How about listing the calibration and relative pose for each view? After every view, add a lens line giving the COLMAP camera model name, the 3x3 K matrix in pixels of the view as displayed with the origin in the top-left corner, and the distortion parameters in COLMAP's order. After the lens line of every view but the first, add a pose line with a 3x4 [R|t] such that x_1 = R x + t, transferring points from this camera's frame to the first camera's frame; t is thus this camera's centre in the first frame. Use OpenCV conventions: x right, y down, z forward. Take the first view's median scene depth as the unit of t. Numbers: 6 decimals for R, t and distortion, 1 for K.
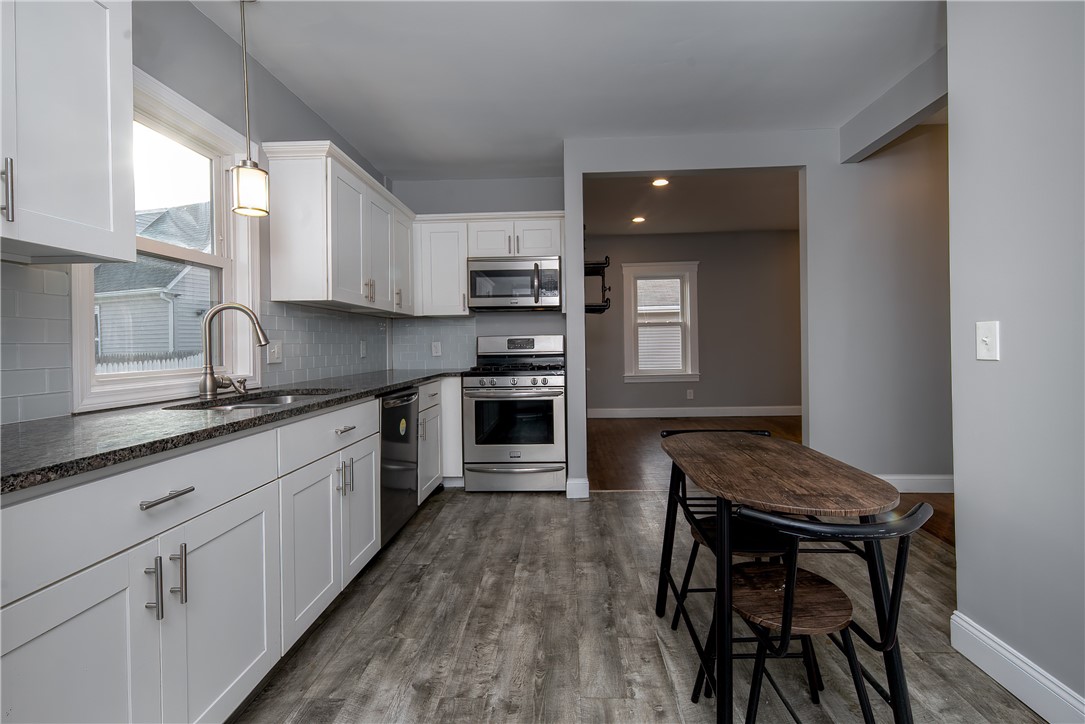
lens RADIAL K [[487.2, 0, 542.4], [0, 487.2, 353.0], [0, 0, 1]] dist [0.008979, -0.005192]
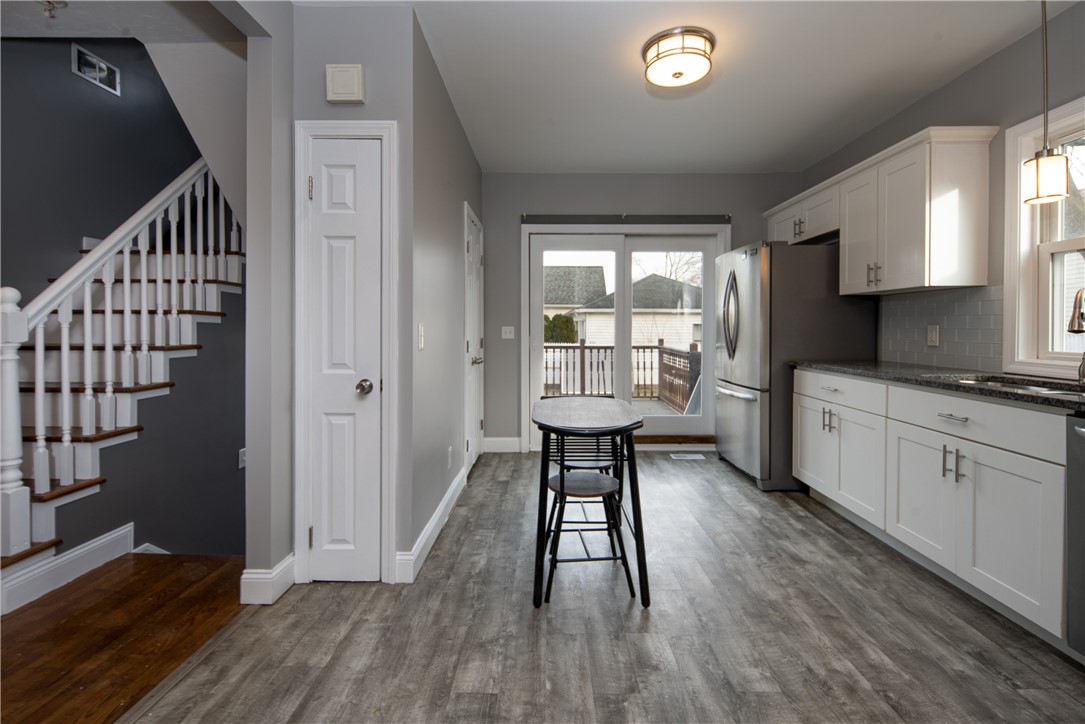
lens RADIAL K [[487.2, 0, 549.4], [0, 487.2, 329.5], [0, 0, 1]] dist [0.008979, -0.005192]
pose [[-0.998970, -0.000030, -0.045385, 0.460842], [-0.001028, 0.999758, 0.021952, -0.045400], [0.045373, 0.021976, -0.998728, 1.886321]]
